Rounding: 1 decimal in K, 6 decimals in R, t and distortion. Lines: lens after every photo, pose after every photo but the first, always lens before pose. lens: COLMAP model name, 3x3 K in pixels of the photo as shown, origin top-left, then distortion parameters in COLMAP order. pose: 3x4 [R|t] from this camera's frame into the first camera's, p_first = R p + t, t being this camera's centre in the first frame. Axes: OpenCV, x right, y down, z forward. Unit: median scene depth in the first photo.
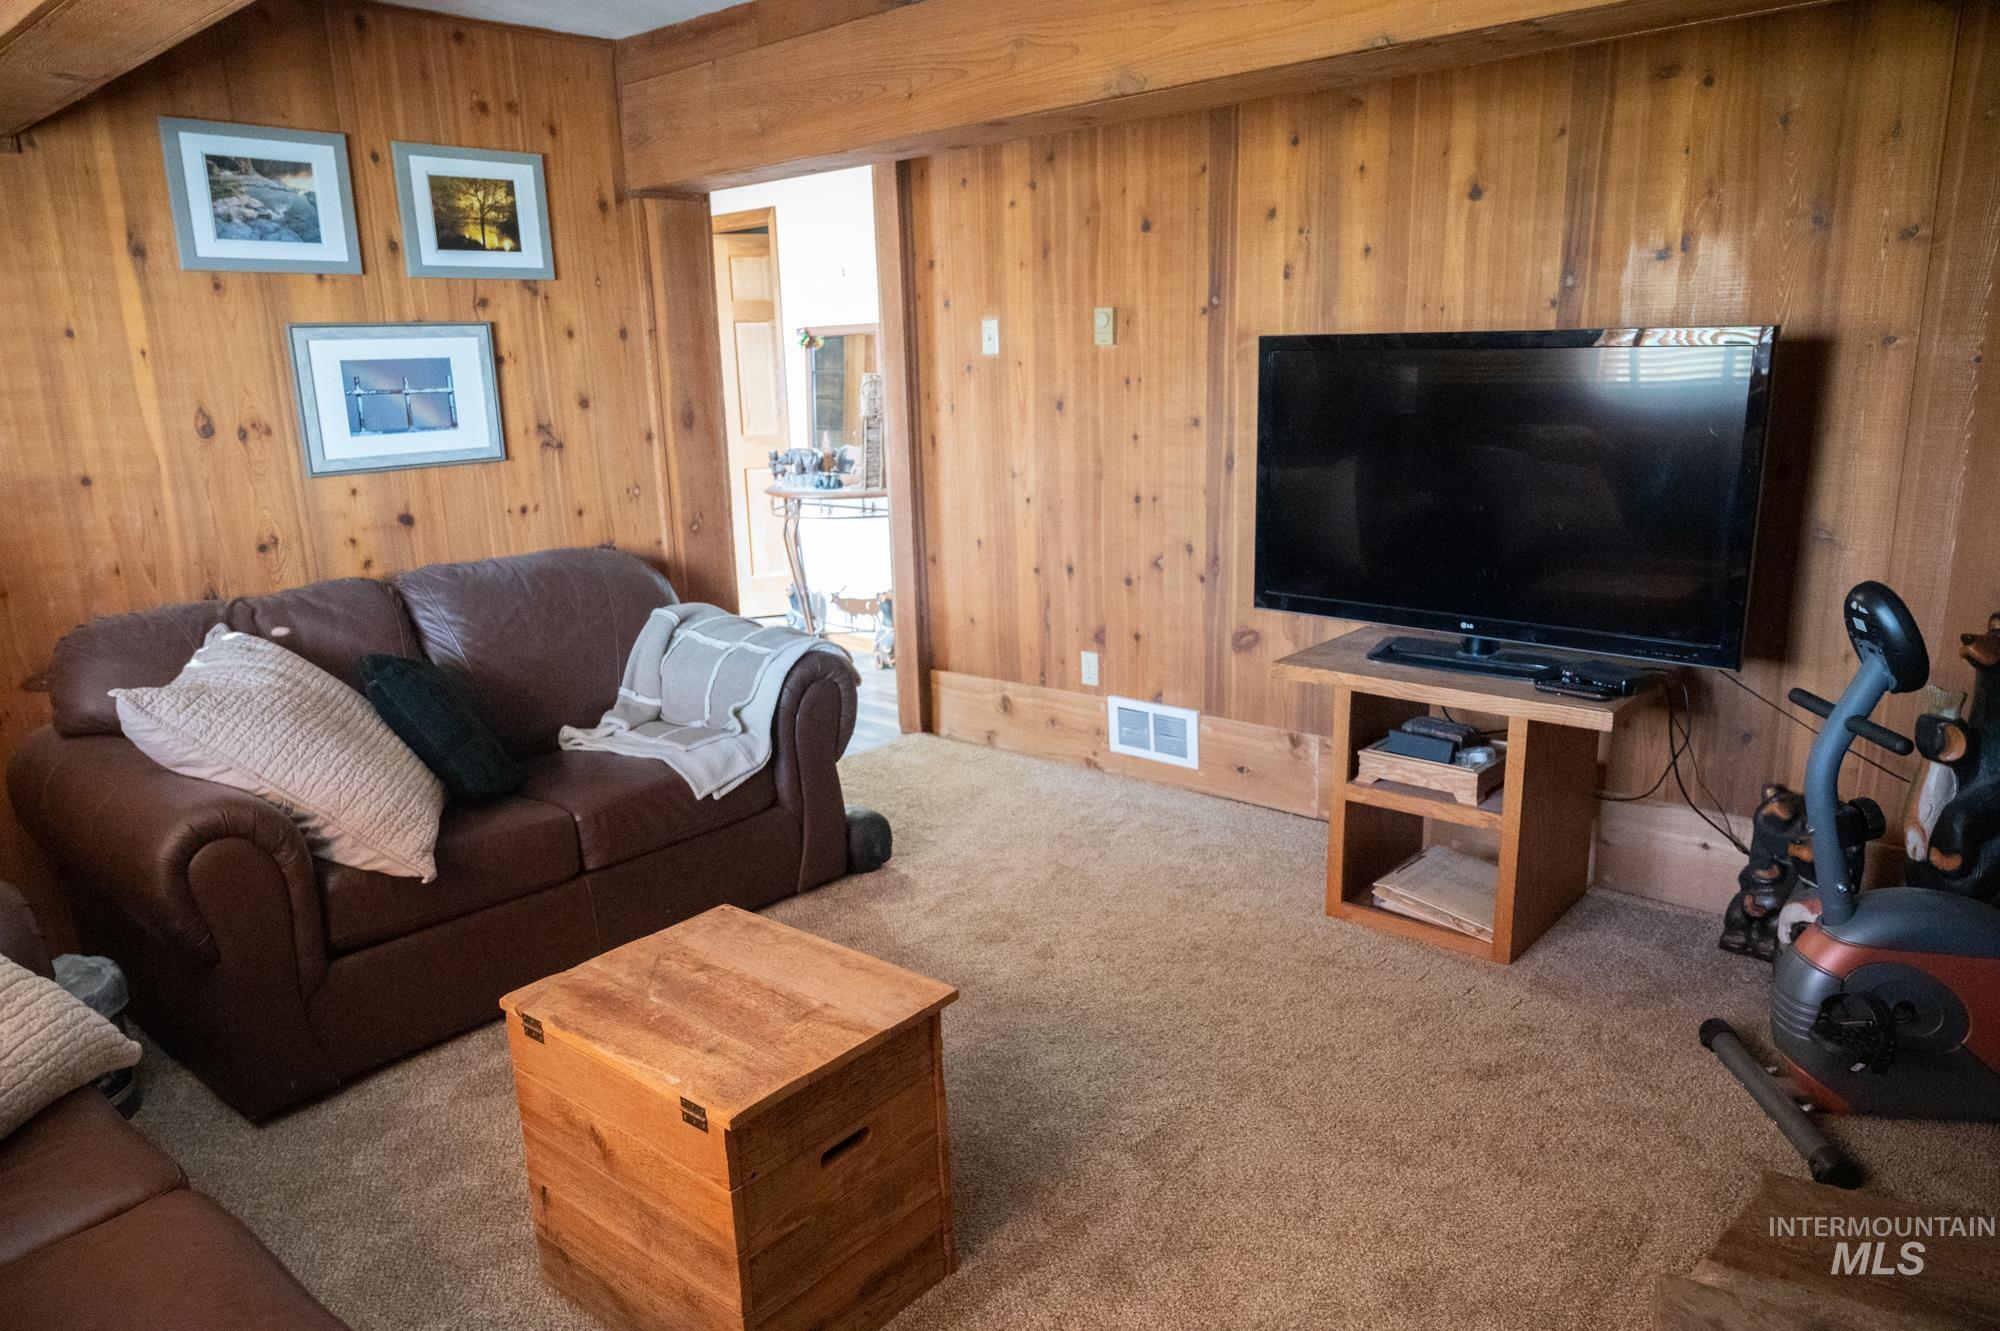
lens RADIAL K [[1339.0, 0, 1004.1], [0, 1339.0, 670.5], [0, 0, 1]] dist [-0.004454, 0.003136]
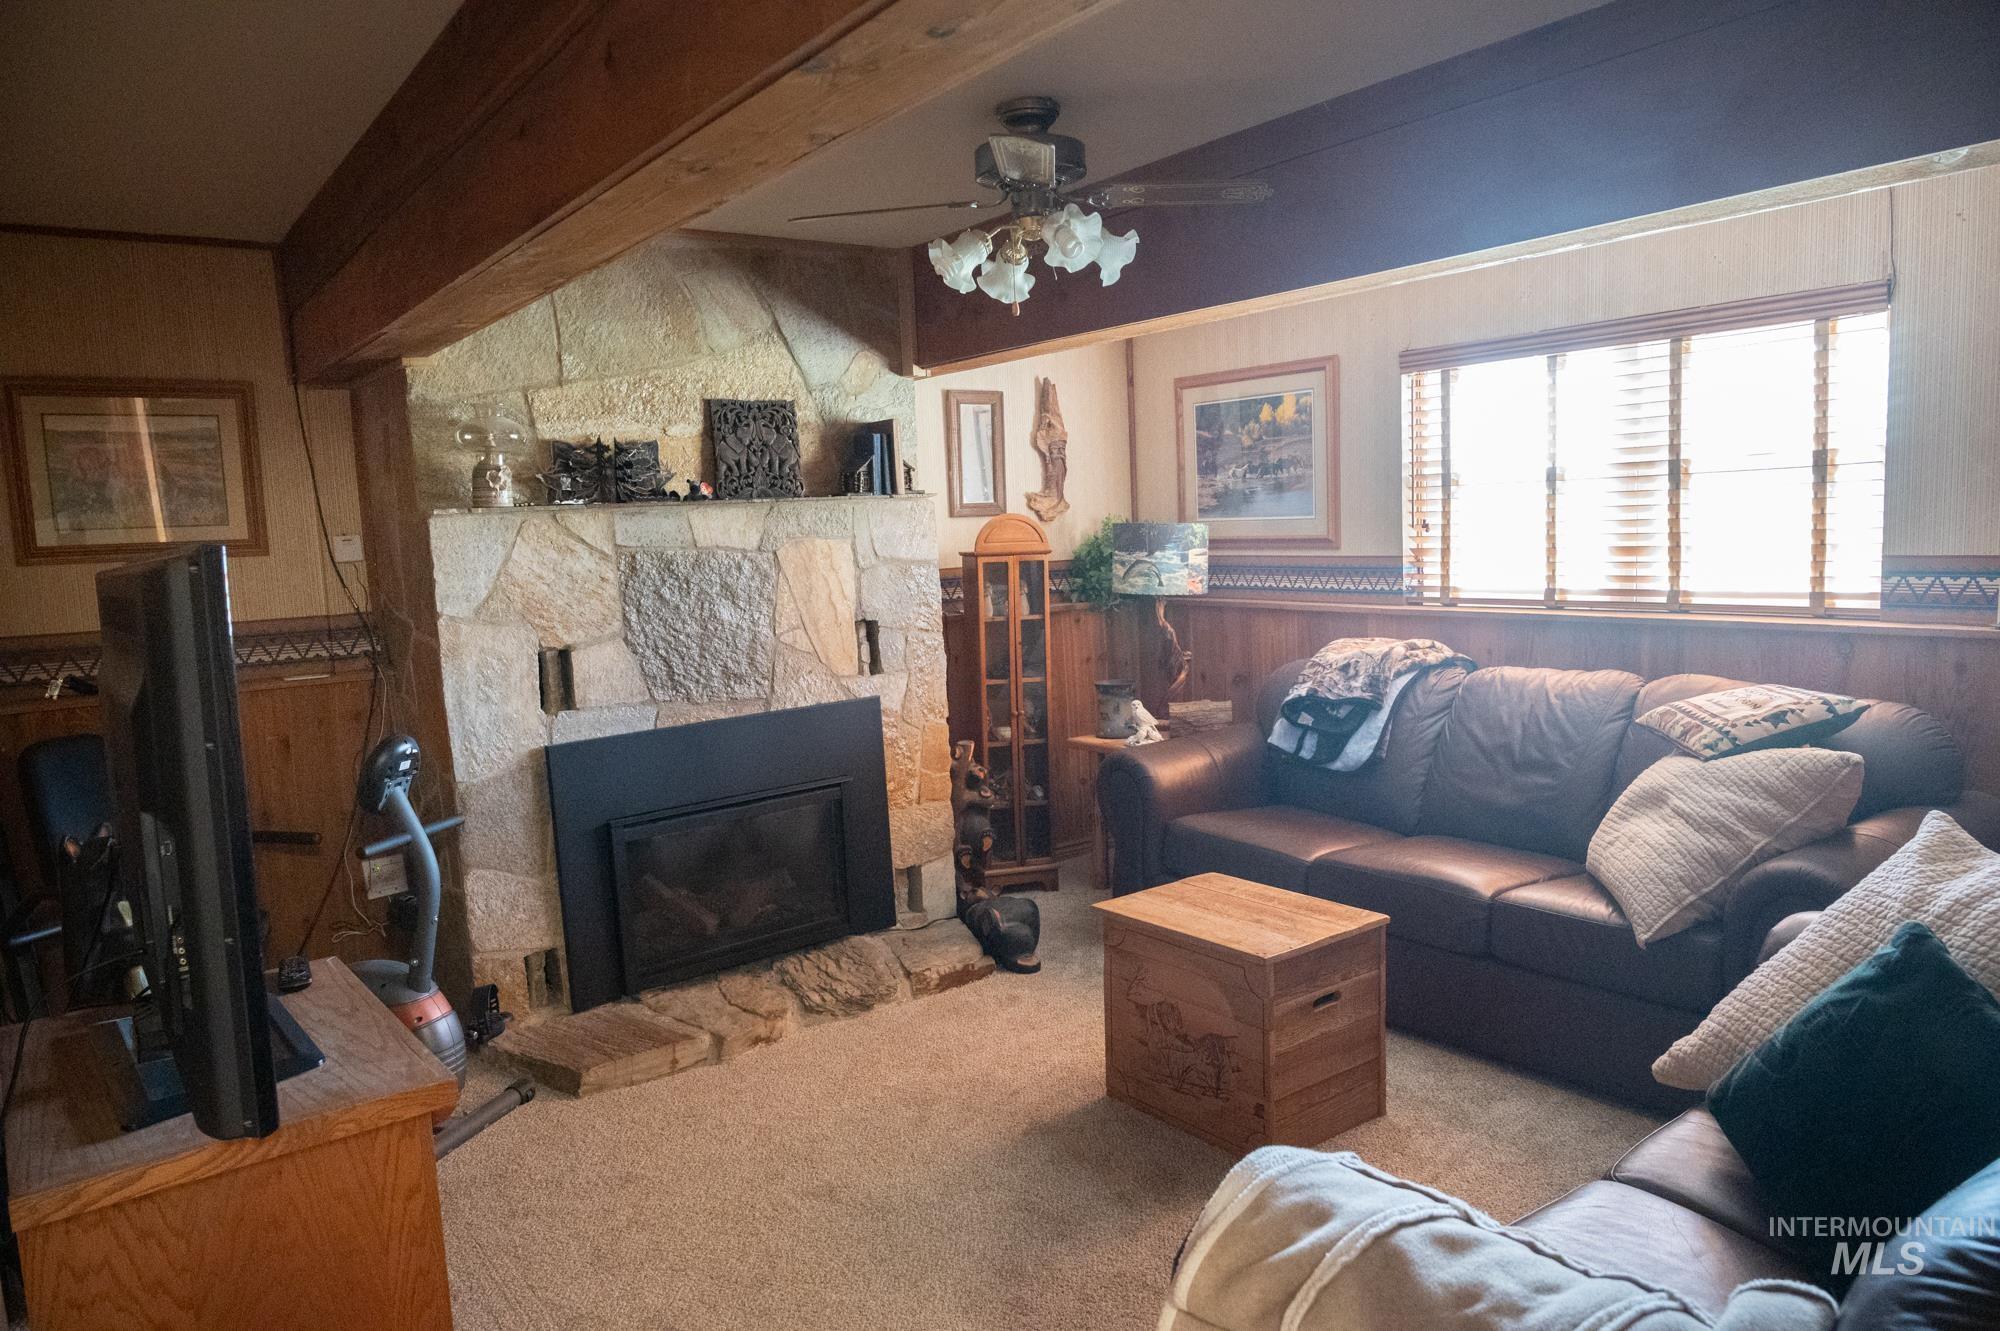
lens RADIAL K [[1339.0, 0, 1011.1], [0, 1339.0, 664.3], [0, 0, 1]] dist [-0.004454, 0.003136]
pose [[-0.976575, 0.044389, 0.210550, -0.182004], [0.112566, 0.939310, 0.324076, -0.352607], [-0.183386, 0.340185, -0.922304, 1.469912]]
